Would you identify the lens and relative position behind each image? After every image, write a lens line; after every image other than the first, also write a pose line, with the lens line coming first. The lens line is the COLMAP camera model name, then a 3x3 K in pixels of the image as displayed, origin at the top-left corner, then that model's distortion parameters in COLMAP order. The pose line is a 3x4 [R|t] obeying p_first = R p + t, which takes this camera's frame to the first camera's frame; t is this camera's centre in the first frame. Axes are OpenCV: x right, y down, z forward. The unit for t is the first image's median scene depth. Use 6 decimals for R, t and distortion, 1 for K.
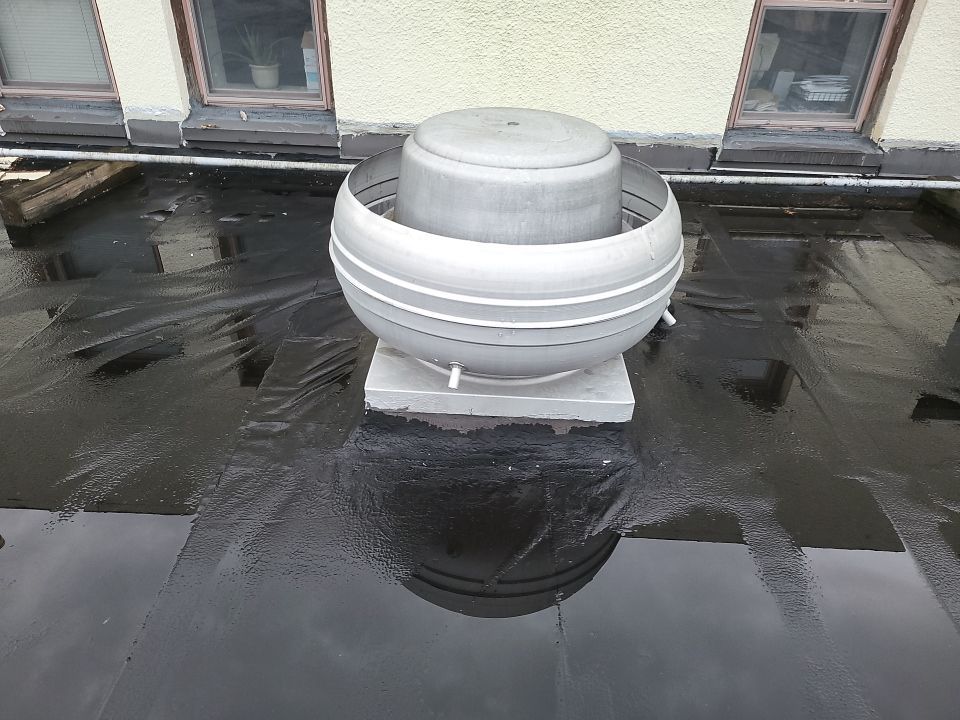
lens RADIAL K [[672.0, 0, 475.4], [0, 672.0, 358.2], [0, 0, 1]] dist [0.078485, -0.082682]
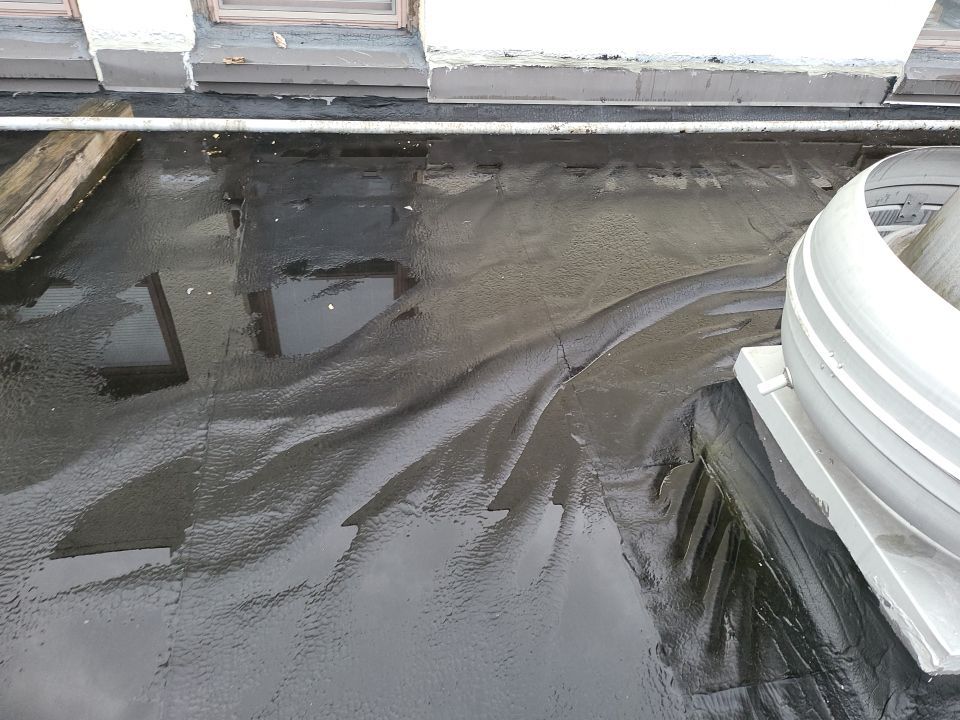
lens RADIAL K [[666.1, 0, 489.6], [0, 666.1, 356.1], [0, 0, 1]] dist [0.047236, -0.047925]
pose [[0.975905, -0.101876, 0.192950, -0.301129], [0.065170, 0.980036, 0.187835, -0.163648], [-0.208234, -0.170735, 0.963062, 0.269956]]
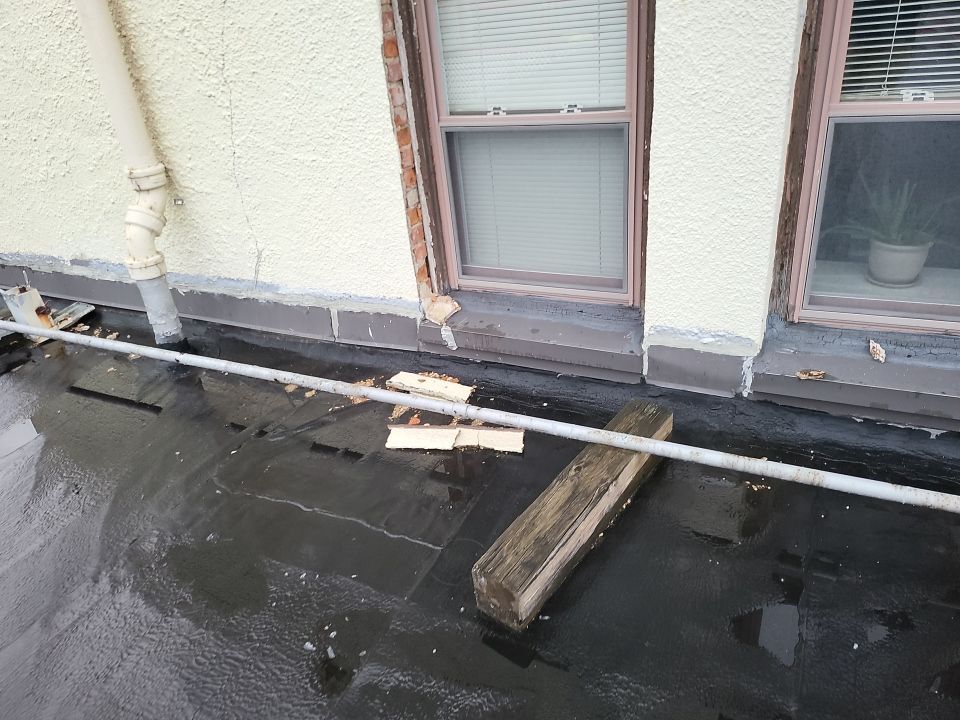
lens RADIAL K [[672.0, 0, 475.4], [0, 672.0, 358.2], [0, 0, 1]] dist [0.078485, -0.082682]
pose [[0.902425, 0.088303, -0.421701, -0.398832], [-0.111904, 0.993220, -0.031493, -0.303509], [0.416061, 0.075610, 0.906188, 0.417876]]
